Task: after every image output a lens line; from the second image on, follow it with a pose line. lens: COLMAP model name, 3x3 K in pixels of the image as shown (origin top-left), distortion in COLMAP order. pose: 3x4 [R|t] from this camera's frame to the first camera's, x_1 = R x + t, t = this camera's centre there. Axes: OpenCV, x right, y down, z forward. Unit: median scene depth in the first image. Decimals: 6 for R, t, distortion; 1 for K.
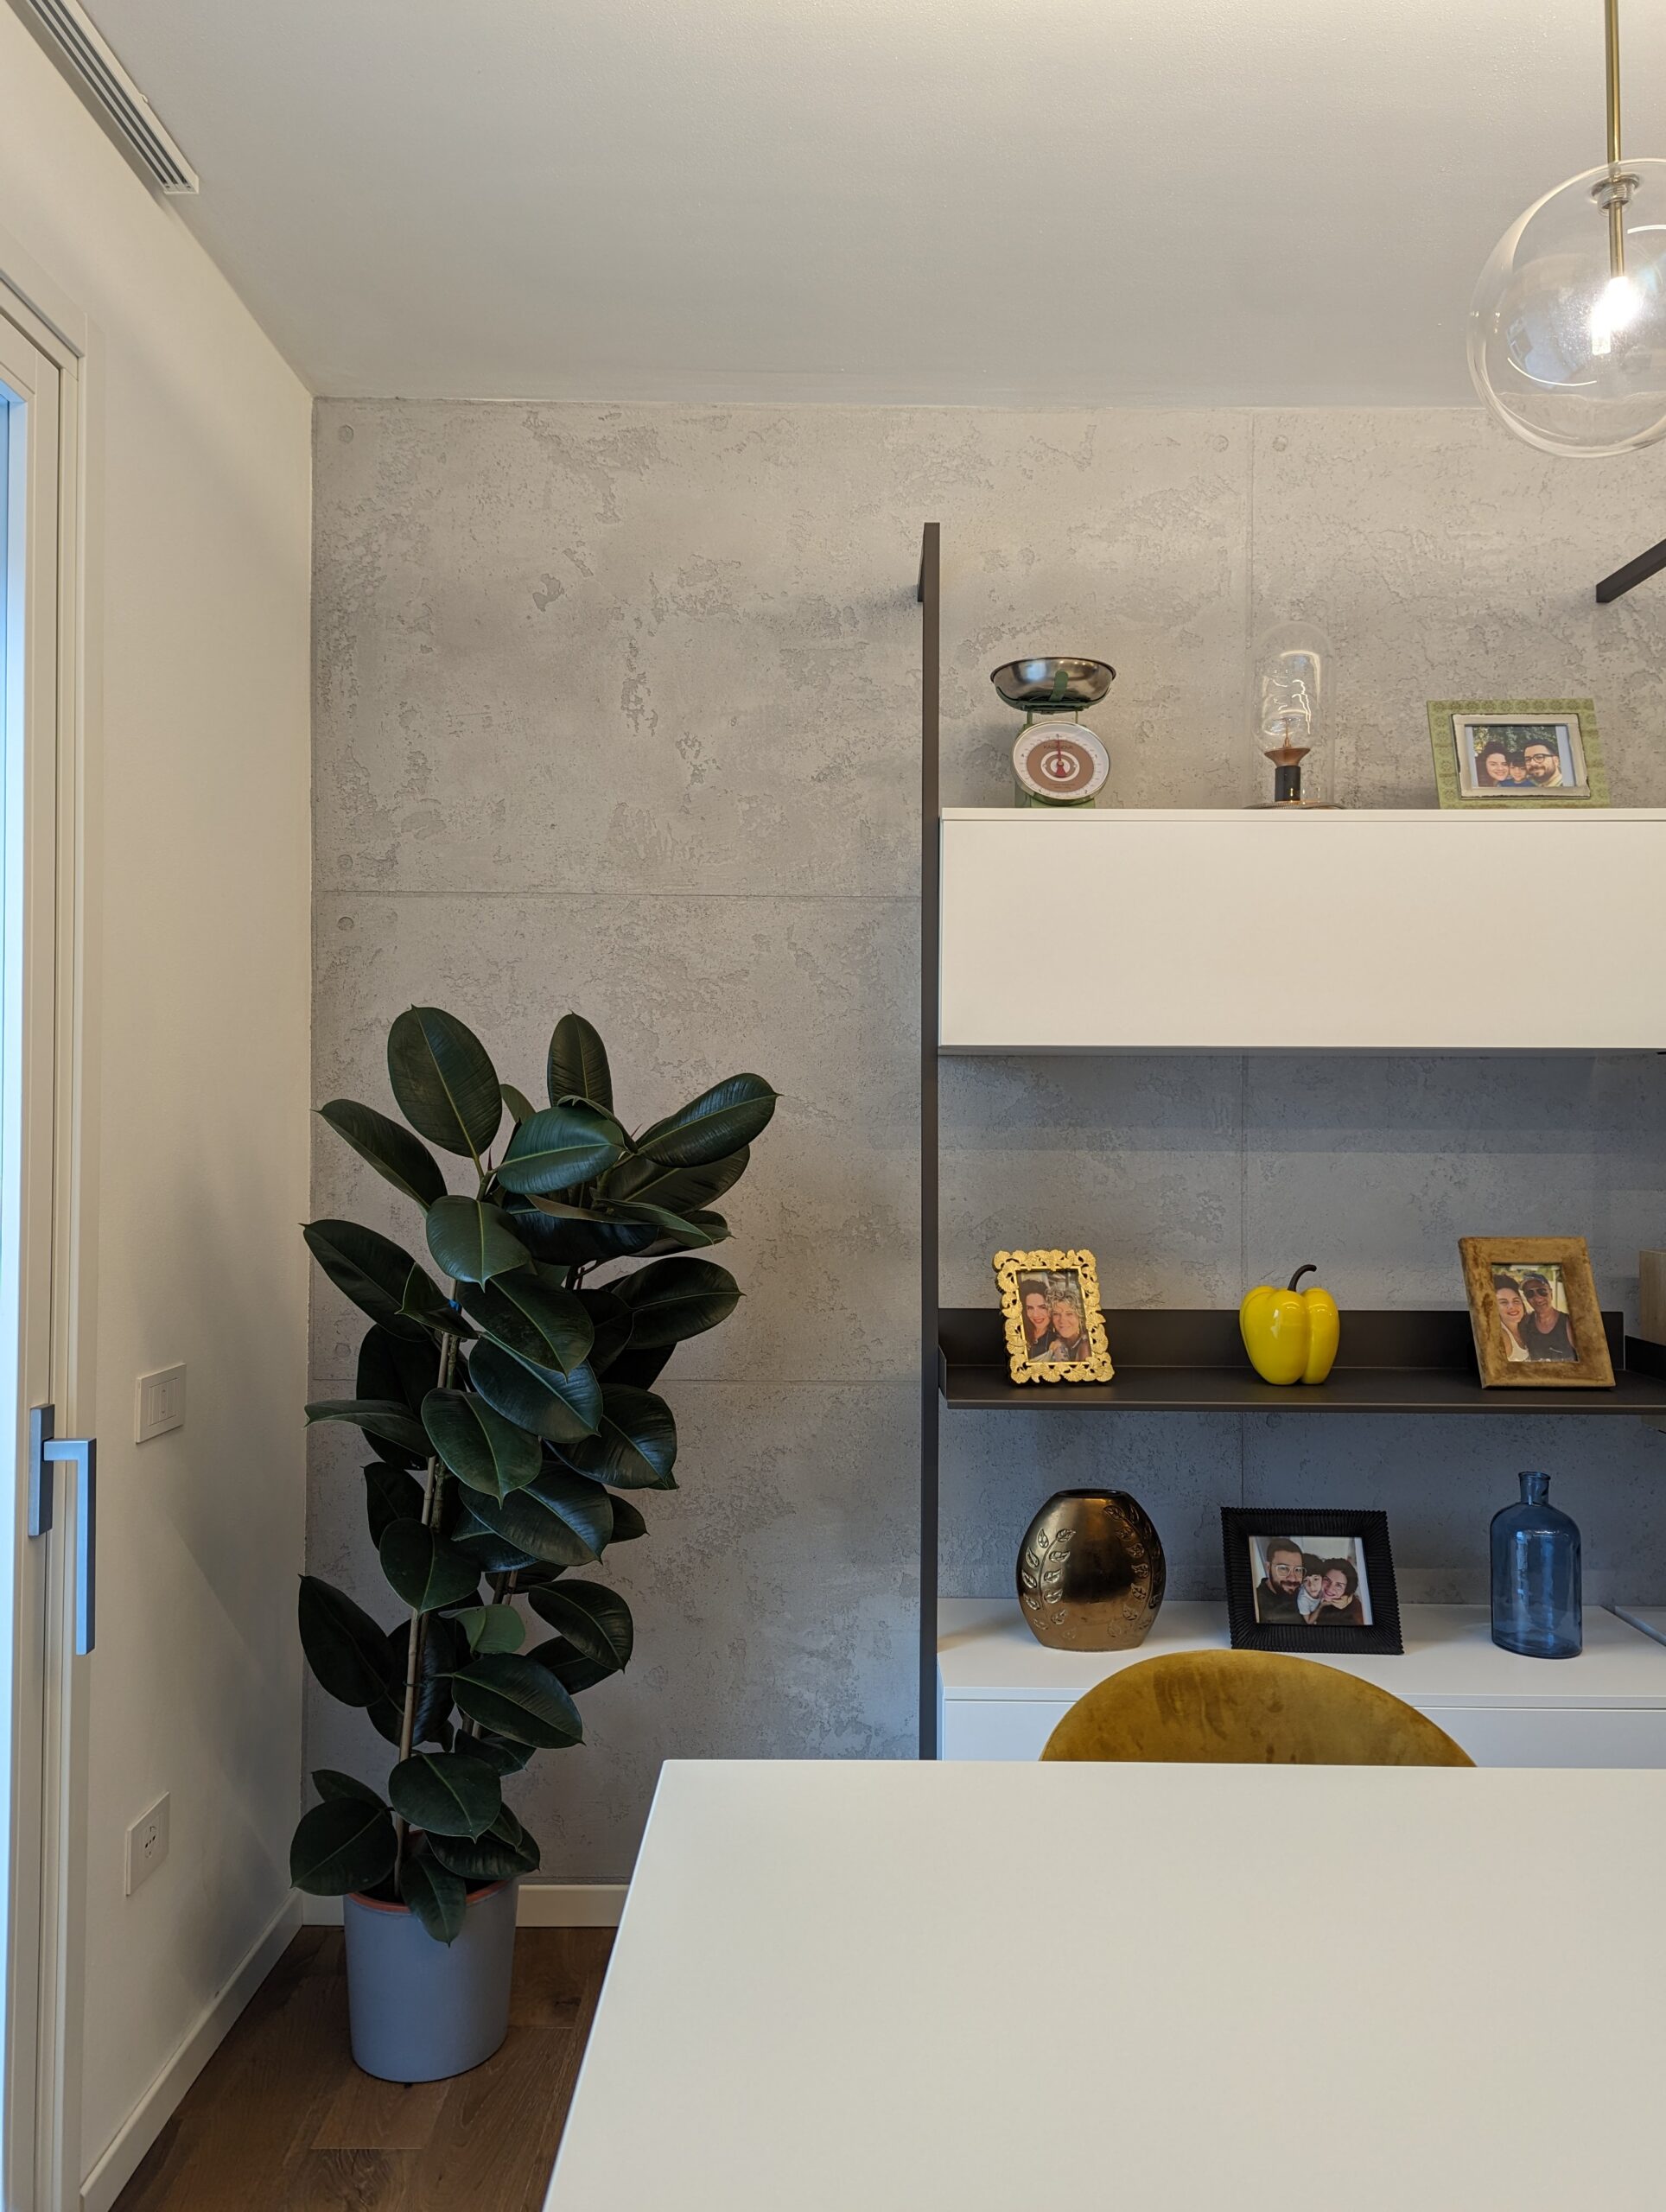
lens RADIAL K [[1555.4, 0, 830.1], [0, 1555.4, 1108.7], [0, 0, 1]] dist [0.065829, -0.067259]
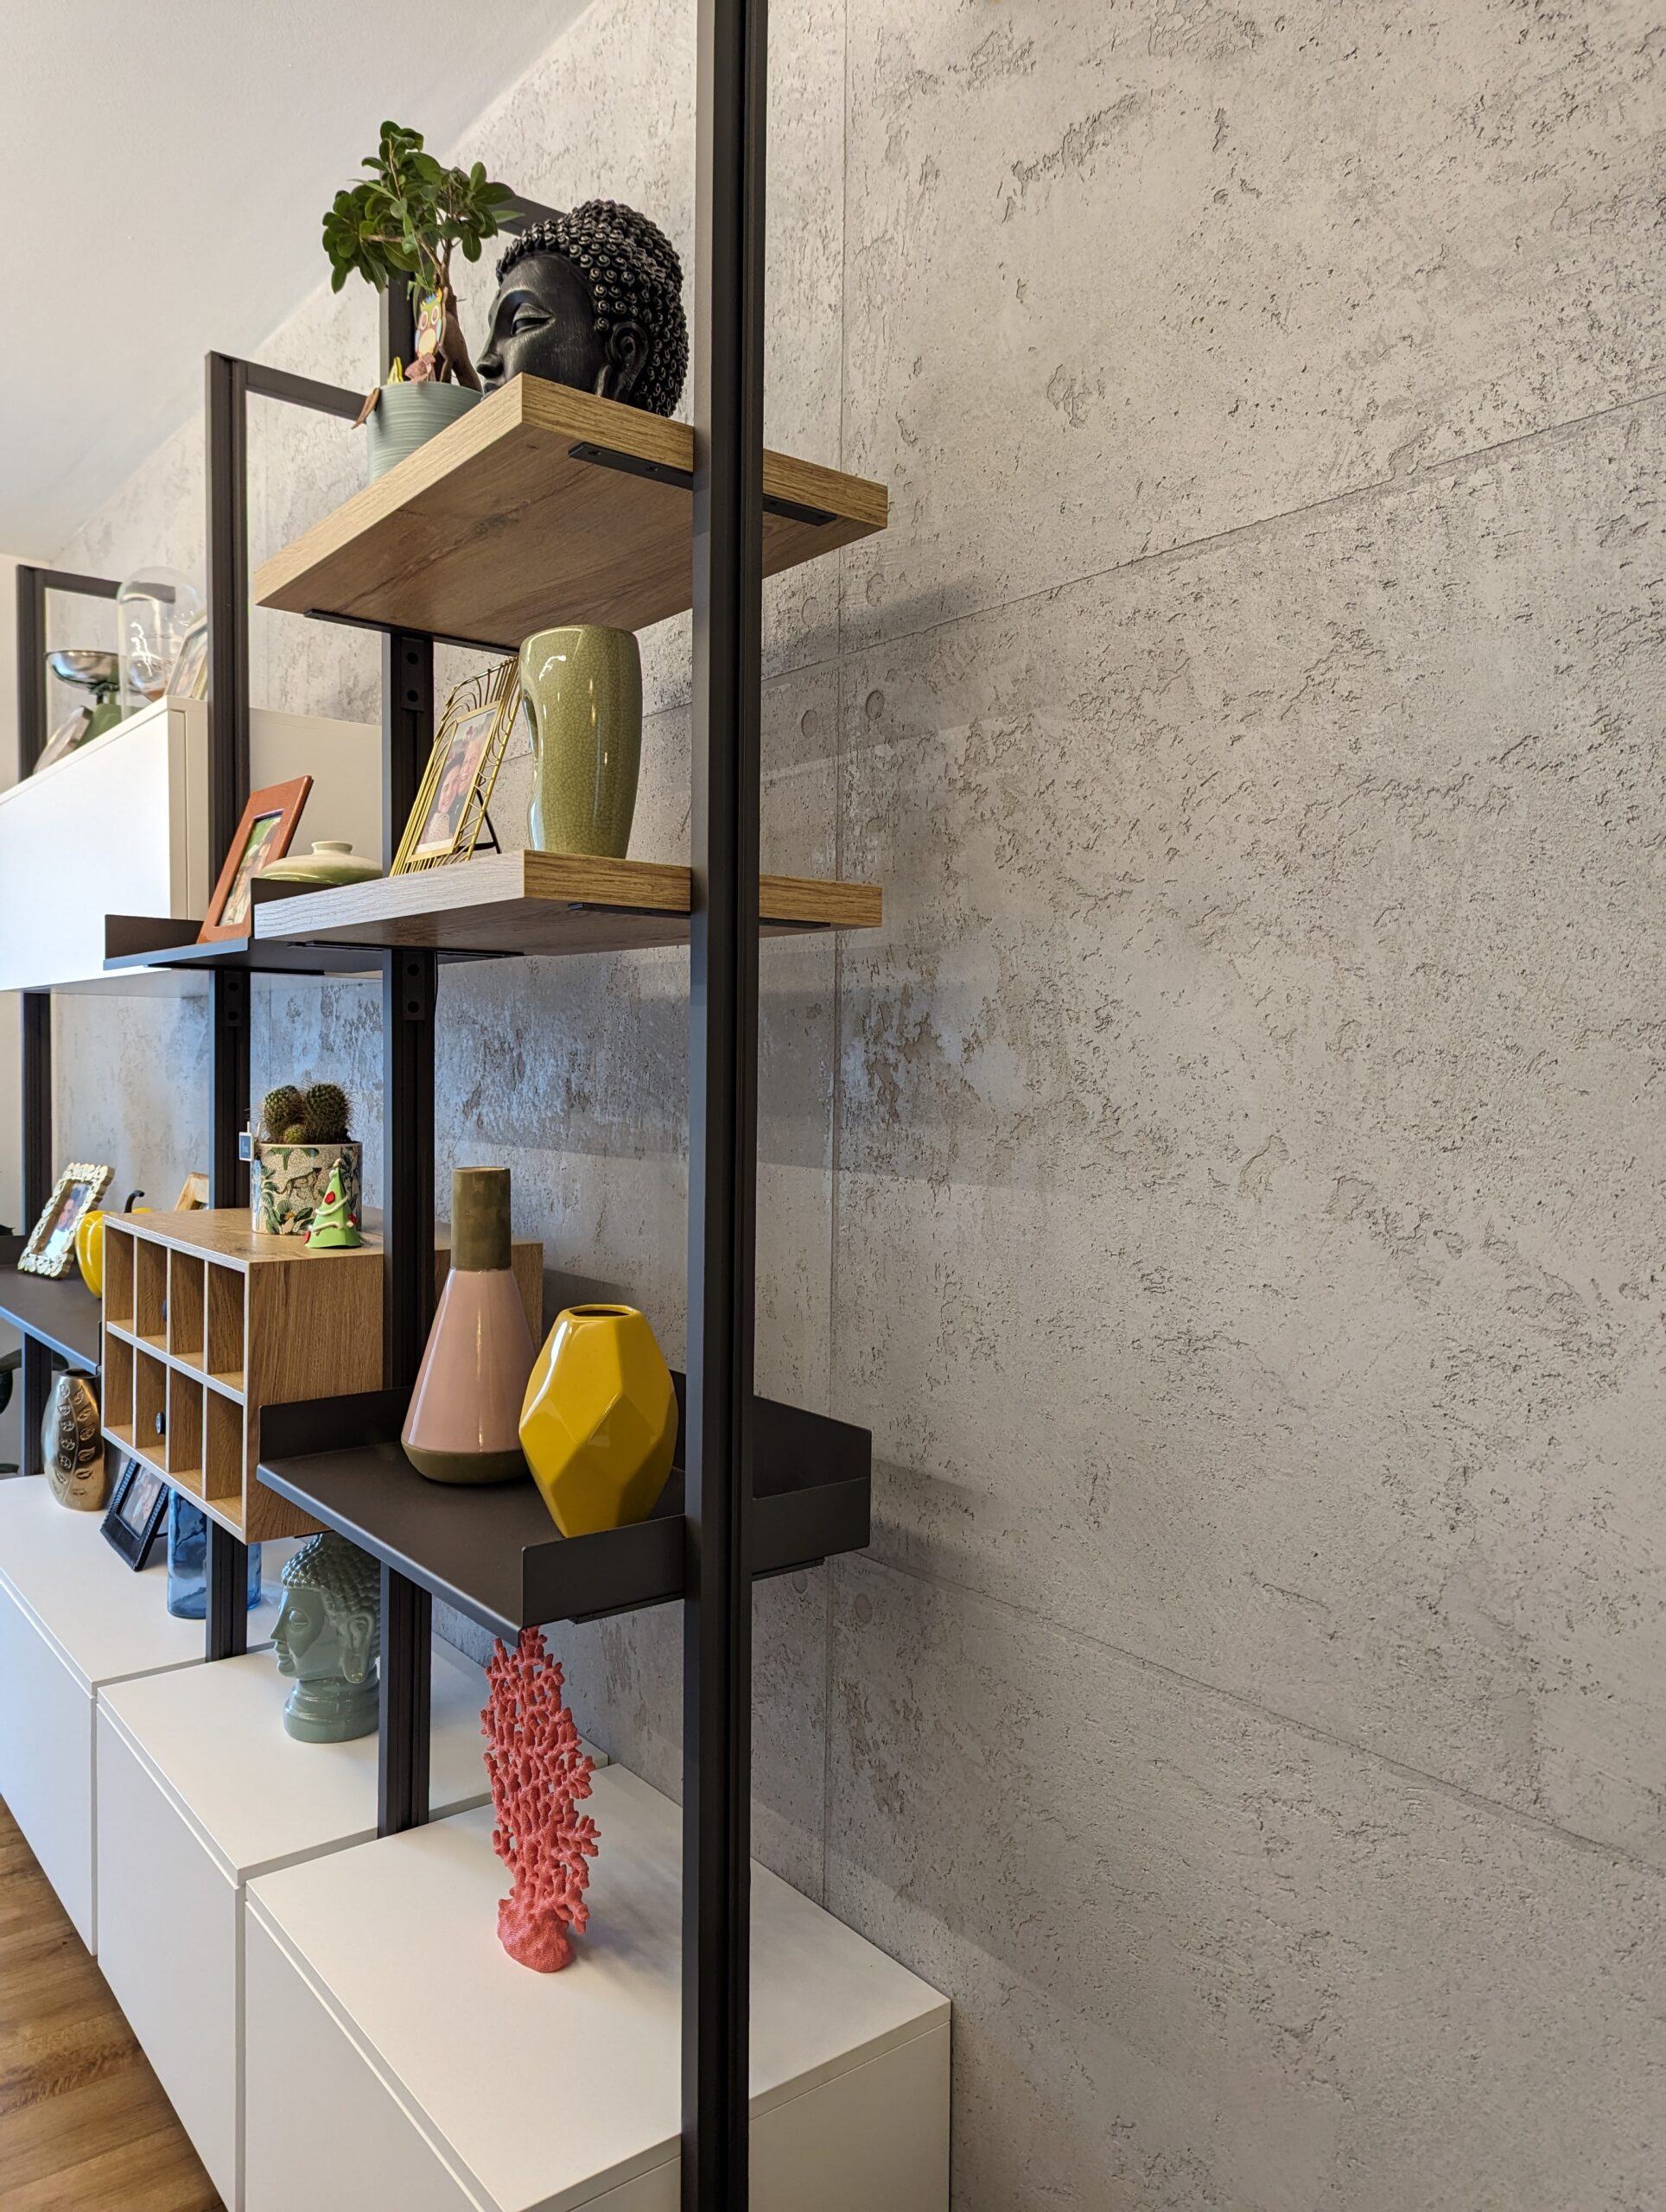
lens RADIAL K [[1555.4, 0, 830.5], [0, 1555.4, 1108.4], [0, 0, 1]] dist [0.065829, -0.067259]
pose [[0.621238, 0.024905, -0.783226, 1.399387], [0.005498, 0.999332, 0.036137, 0.008949], [0.783603, -0.026756, 0.620685, 0.703201]]
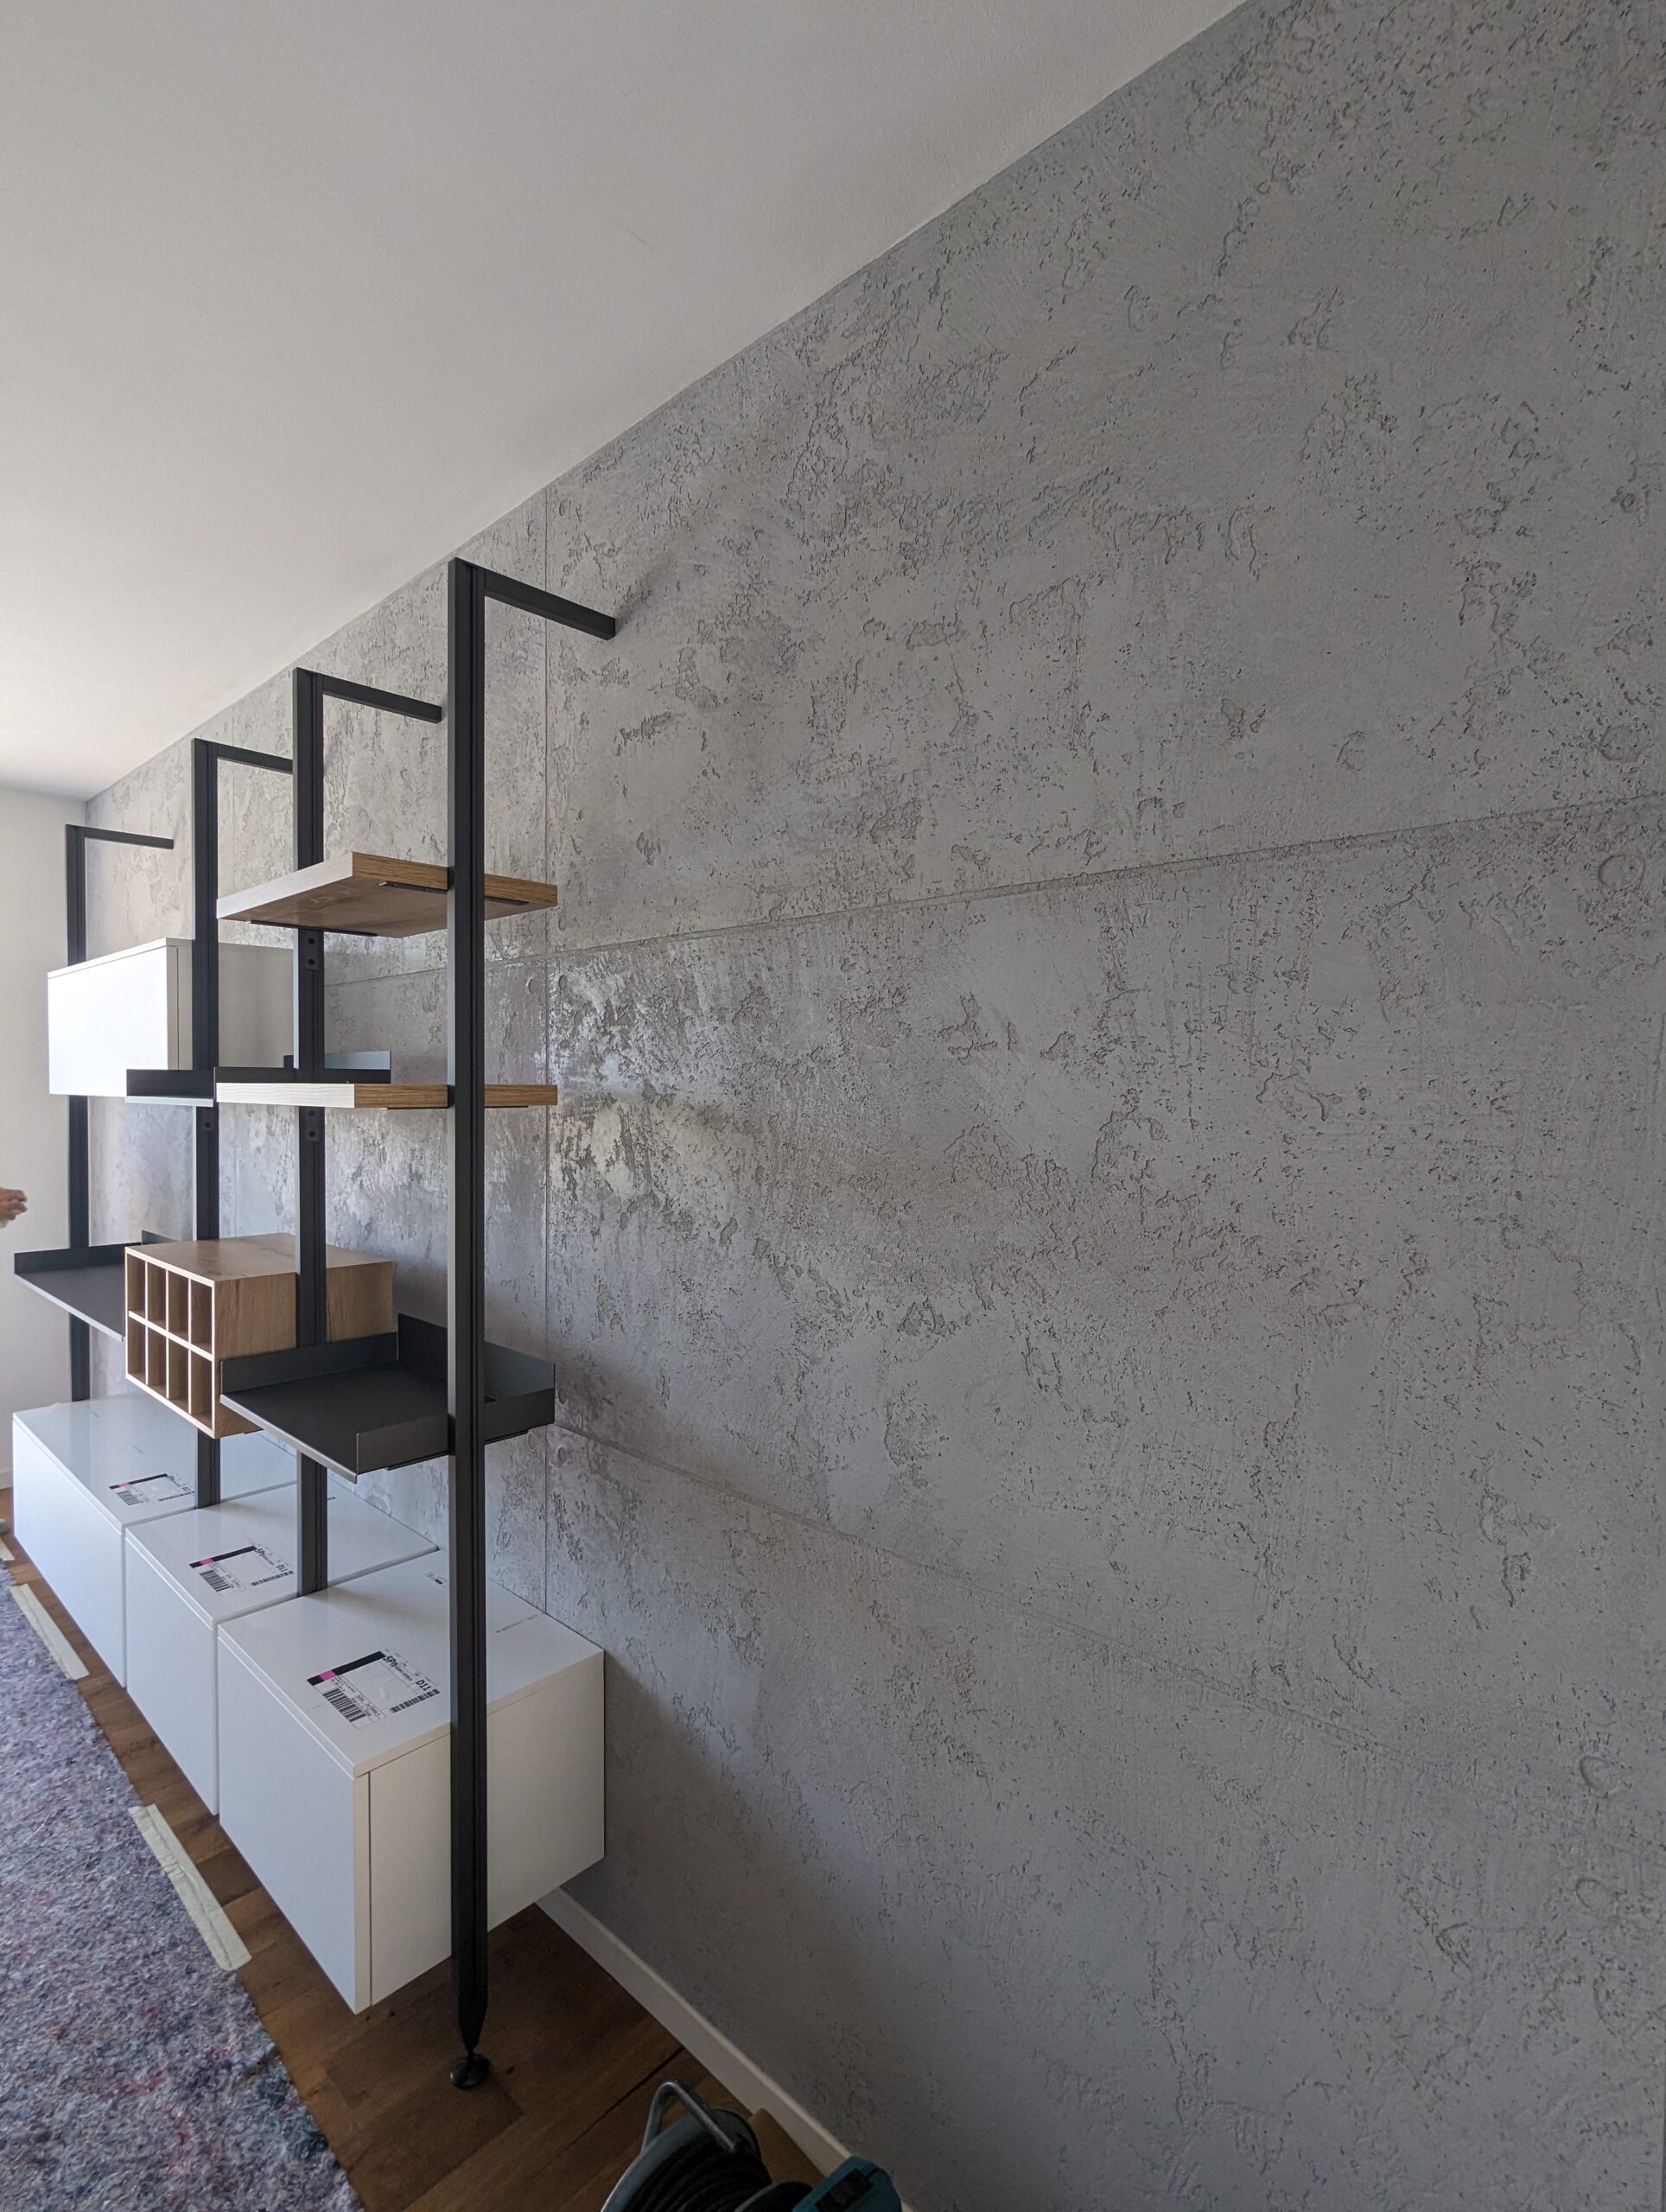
lens RADIAL K [[1052.6, 0, 823.2], [0, 1052.6, 1104.0], [0, 0, 1]] dist [0.001150, -0.001254]
pose [[0.735931, 0.009647, -0.676988, 1.597651], [0.010898, 0.999600, 0.026091, -0.051058], [0.676969, -0.026579, 0.735531, 0.651513]]
